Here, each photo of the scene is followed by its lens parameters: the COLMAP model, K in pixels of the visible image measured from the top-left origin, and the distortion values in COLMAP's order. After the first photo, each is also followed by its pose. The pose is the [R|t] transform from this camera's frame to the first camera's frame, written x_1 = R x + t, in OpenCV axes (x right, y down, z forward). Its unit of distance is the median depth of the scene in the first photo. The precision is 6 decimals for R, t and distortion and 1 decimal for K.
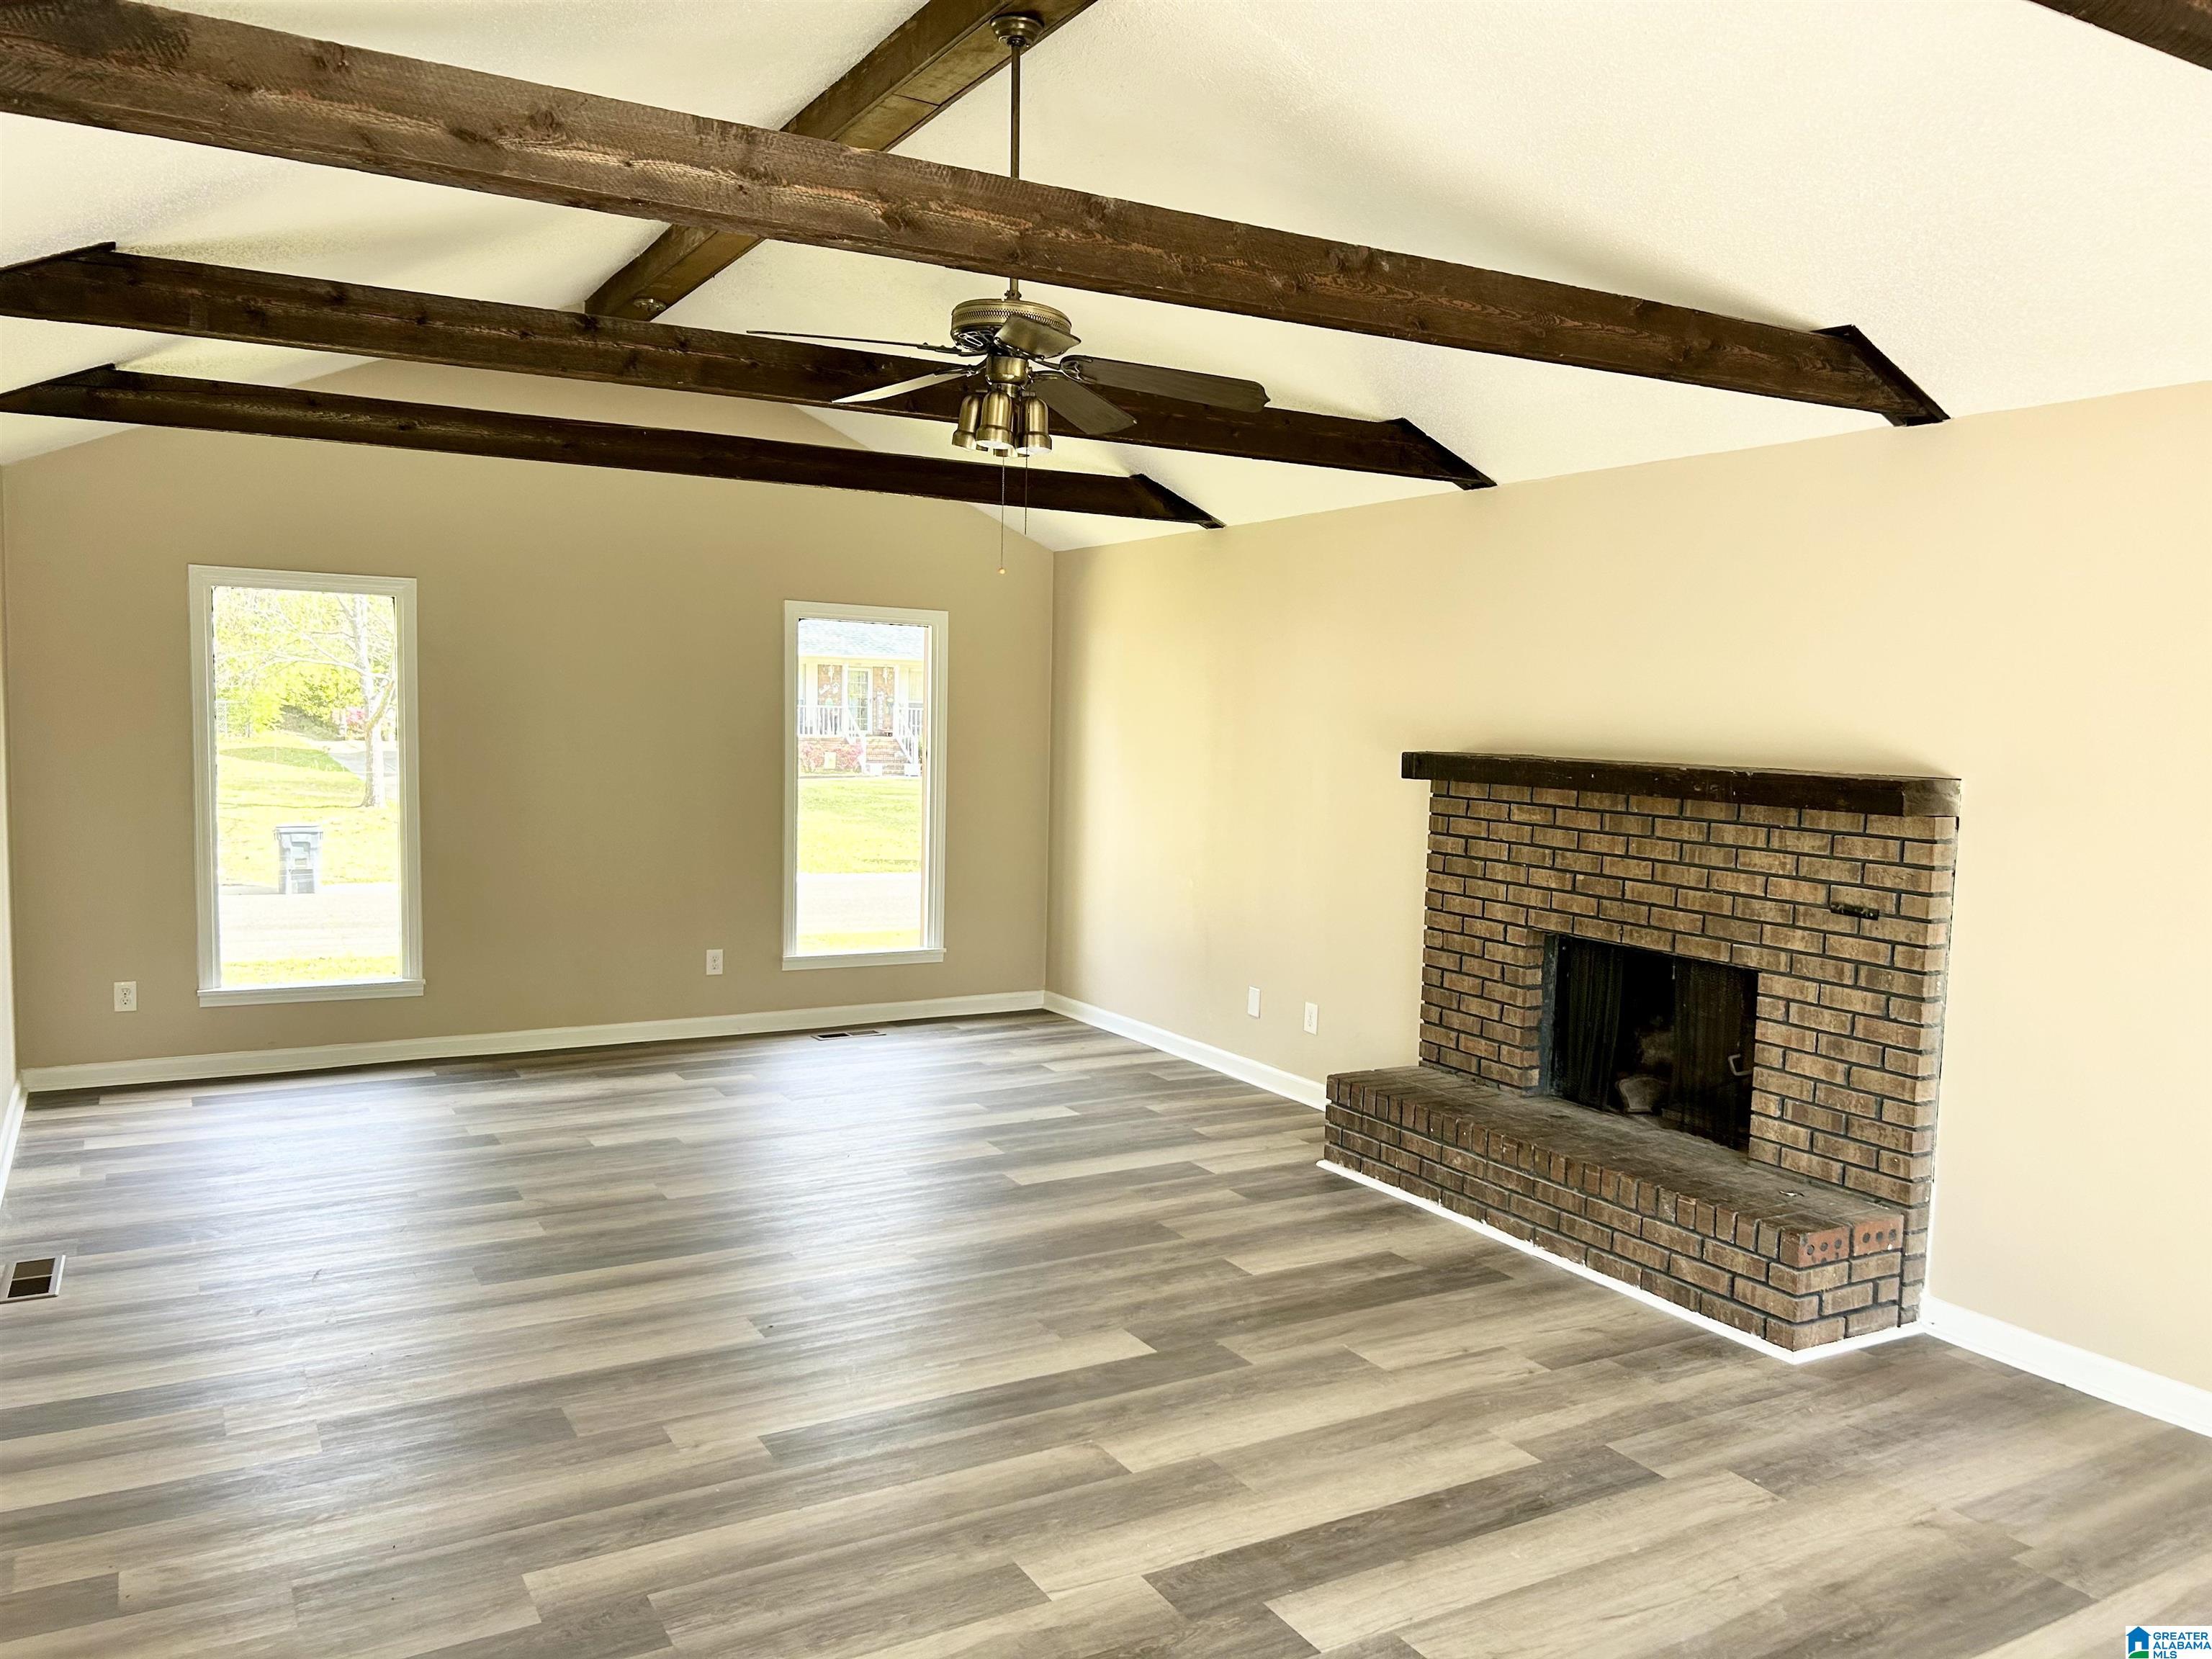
lens RADIAL K [[1663.6, 0, 1109.6], [0, 1663.6, 848.0], [0, 0, 1]] dist [0.043404, -0.046209]
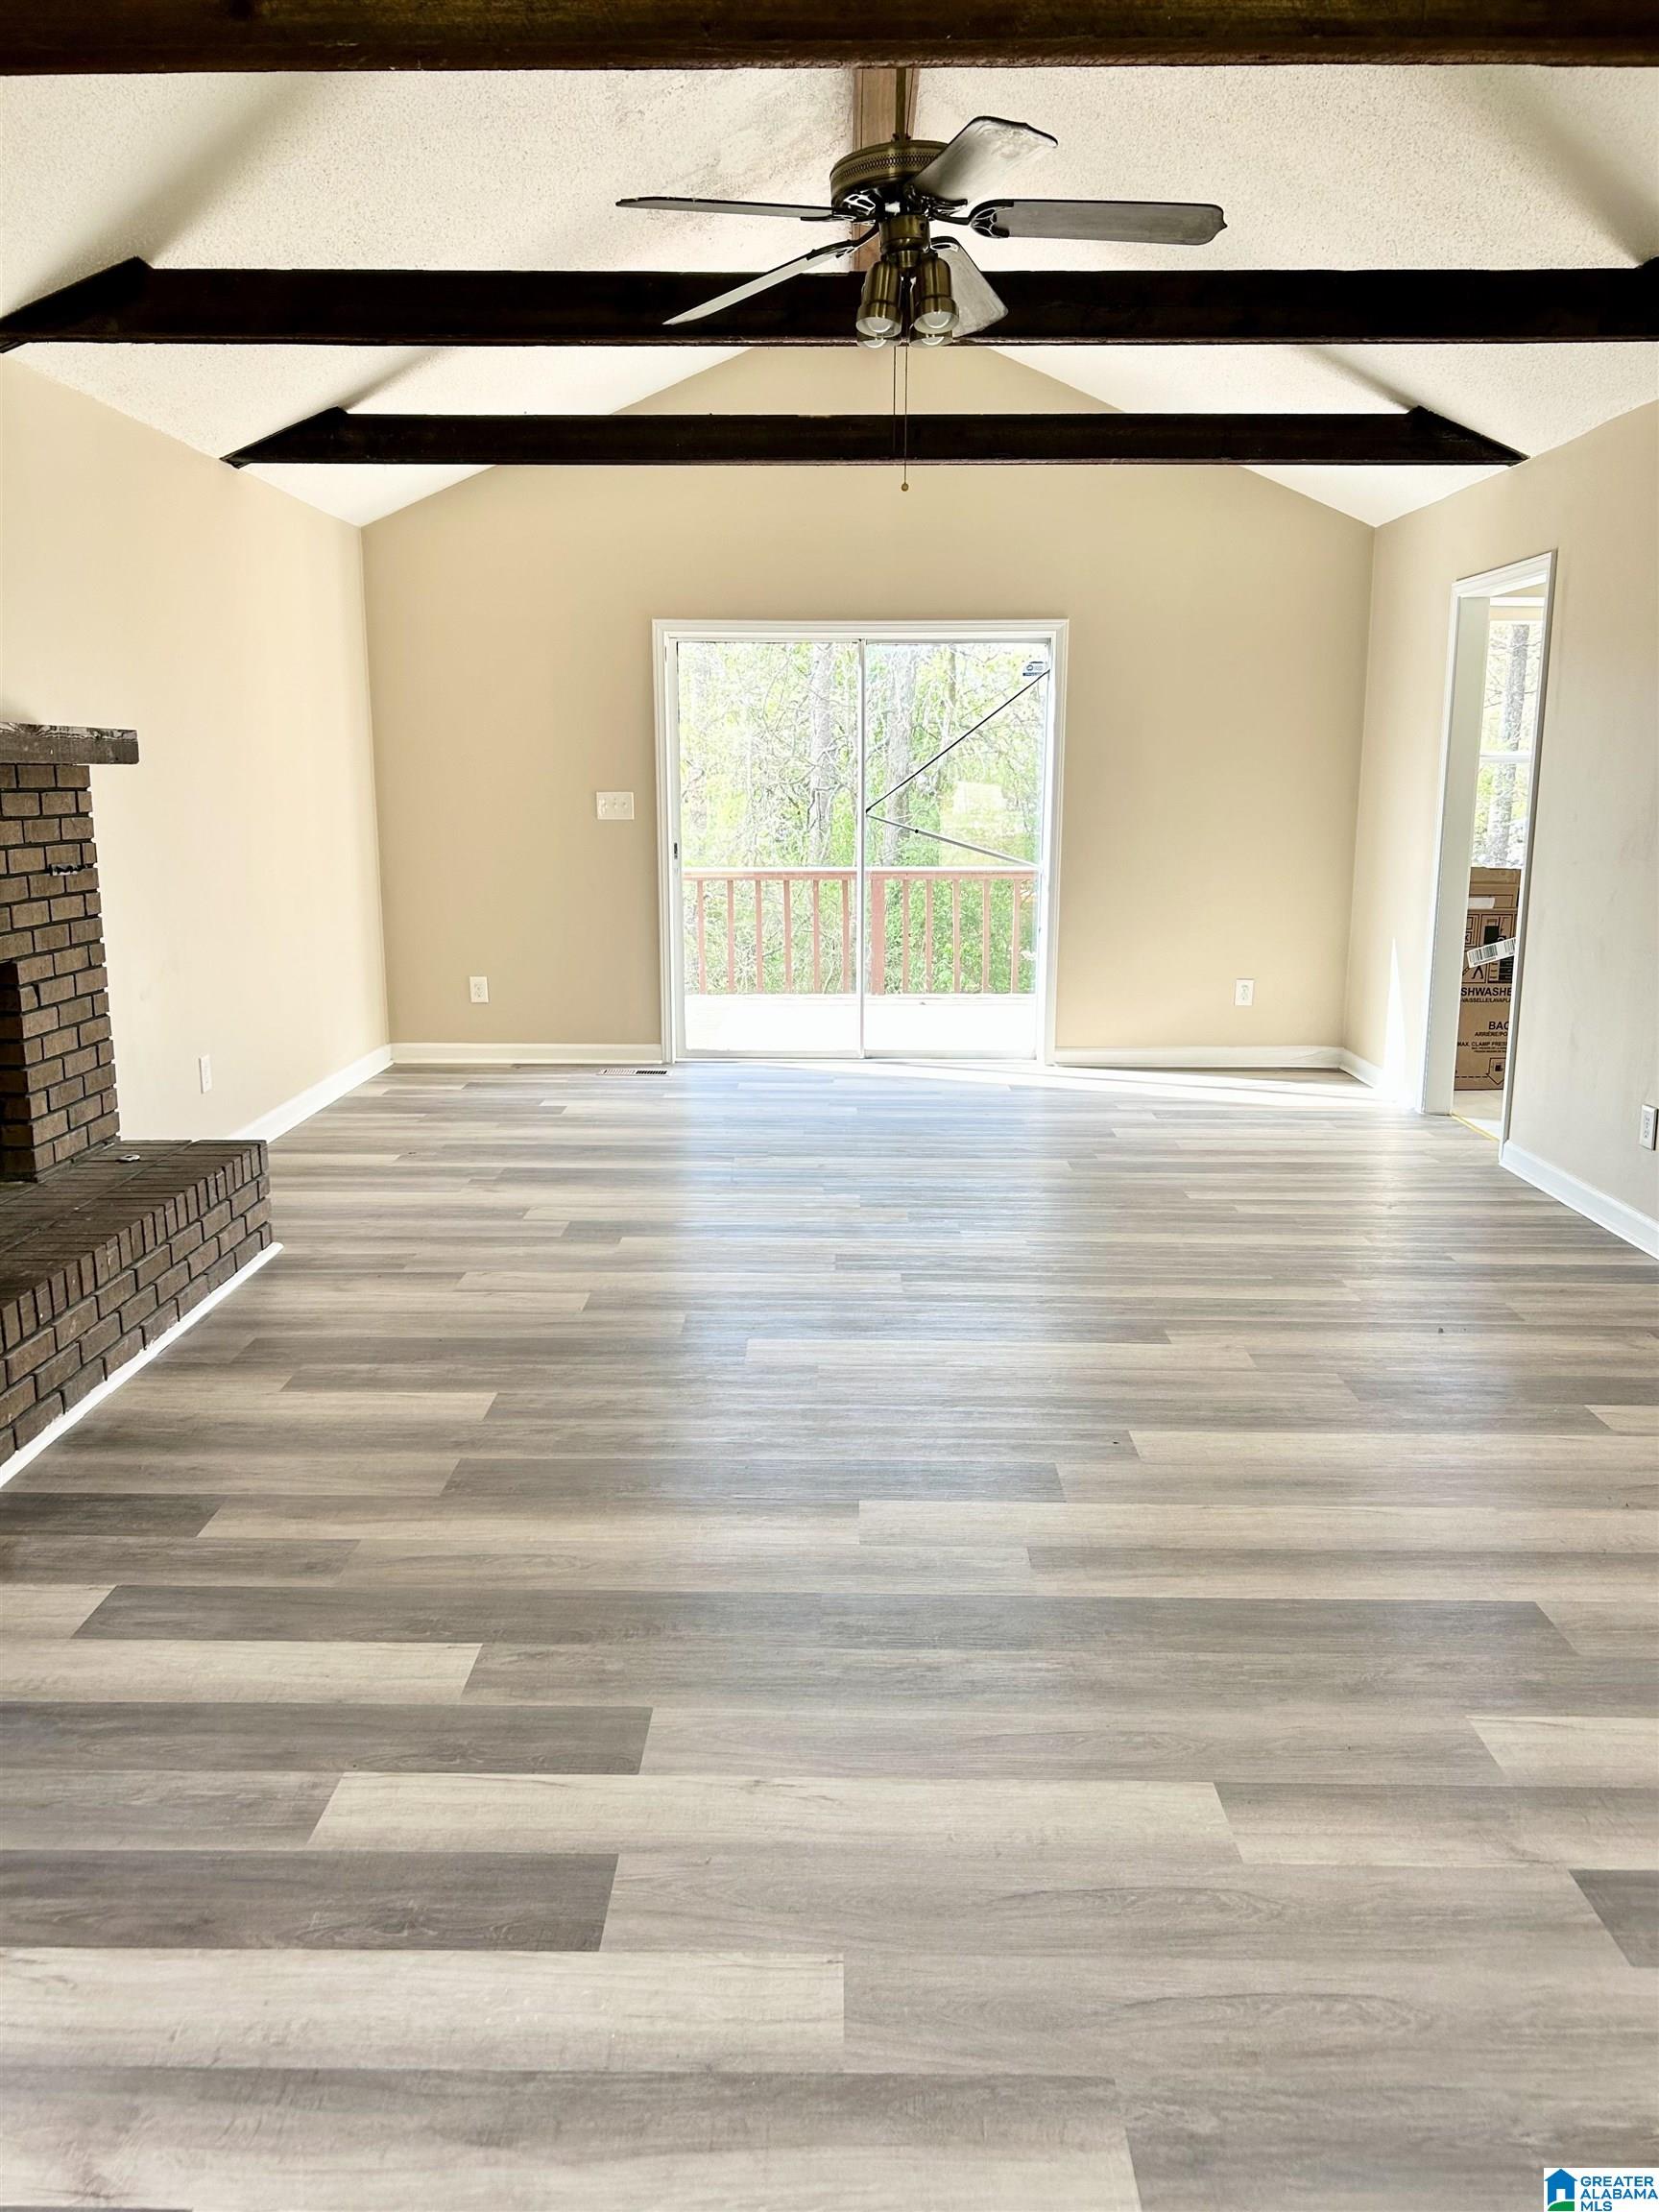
lens RADIAL K [[1663.6, 0, 818.1], [0, 1663.6, 1094.6], [0, 0, 1]] dist [0.043404, -0.046209]
pose [[-0.858283, -0.119942, 0.498963, -0.408212], [0.026480, 0.960657, 0.276473, -0.088429], [-0.512493, 0.250504, -0.821340, 1.501046]]
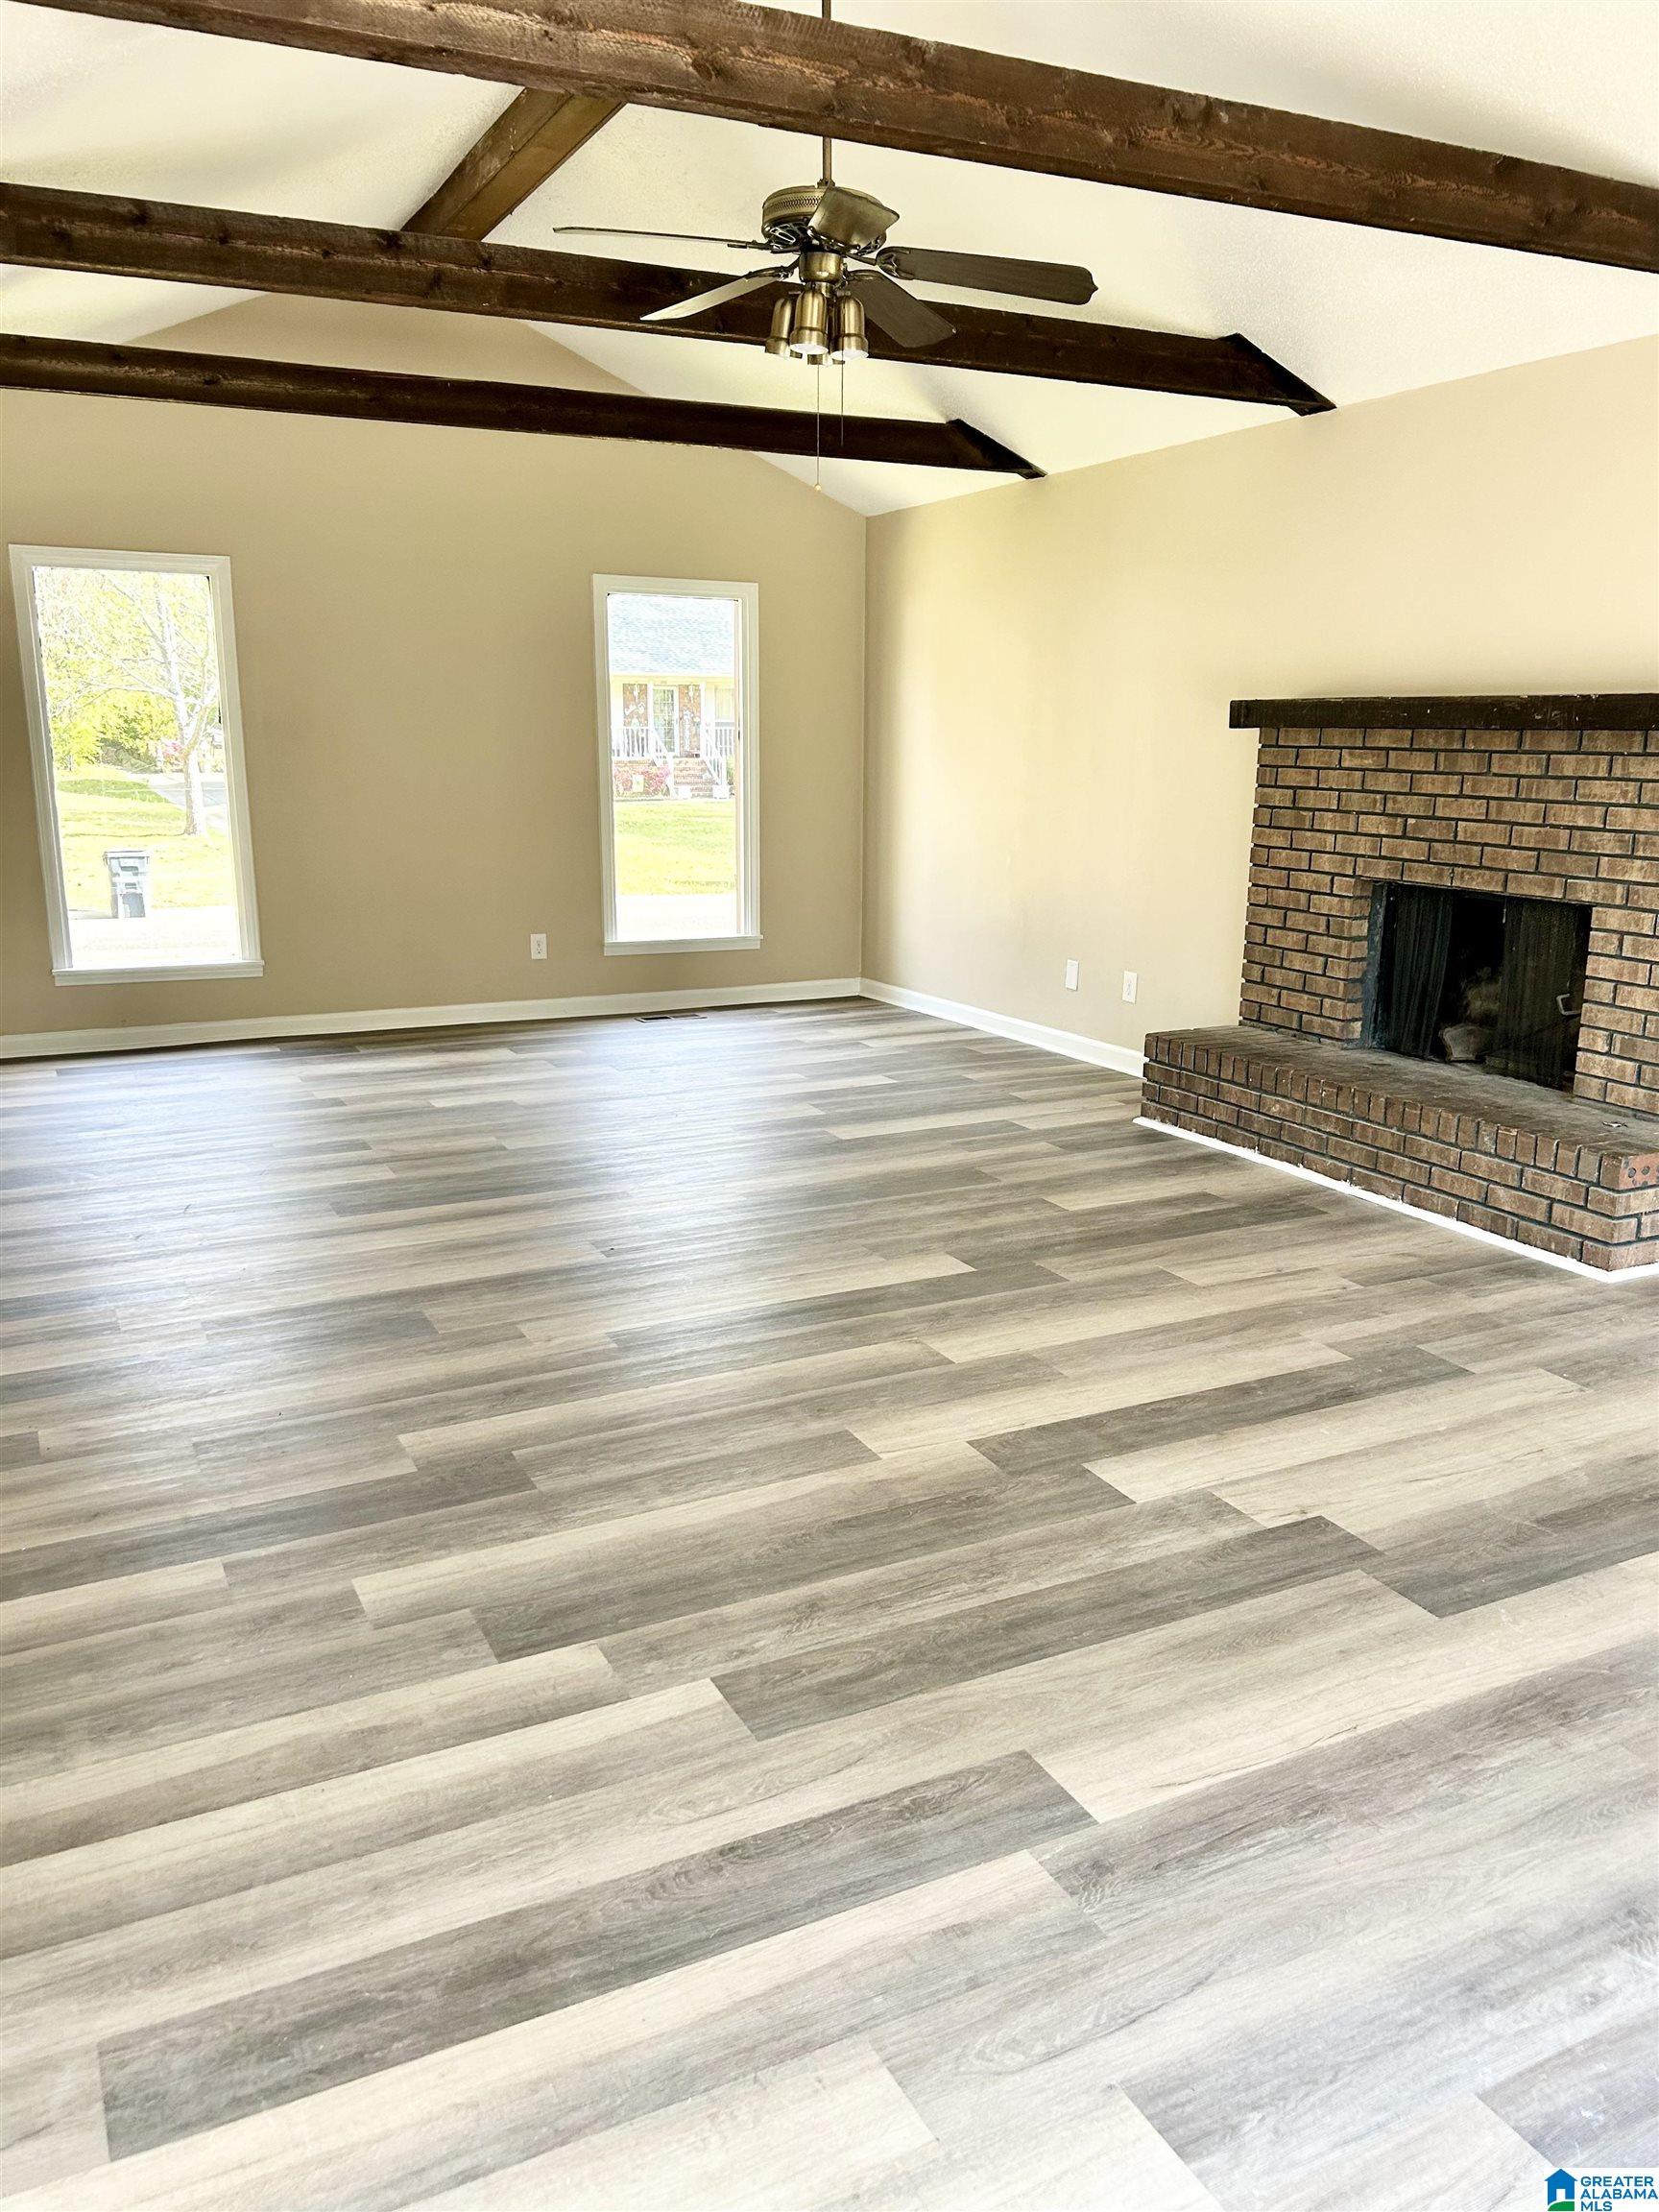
lens RADIAL K [[1663.6, 0, 813.7], [0, 1663.6, 1117.0], [0, 0, 1]] dist [0.043404, -0.046209]
pose [[0.997853, -0.005814, -0.065234, -0.004742], [0.015036, 0.989782, 0.141797, 0.049646], [0.063743, -0.142473, 0.987744, -0.017017]]
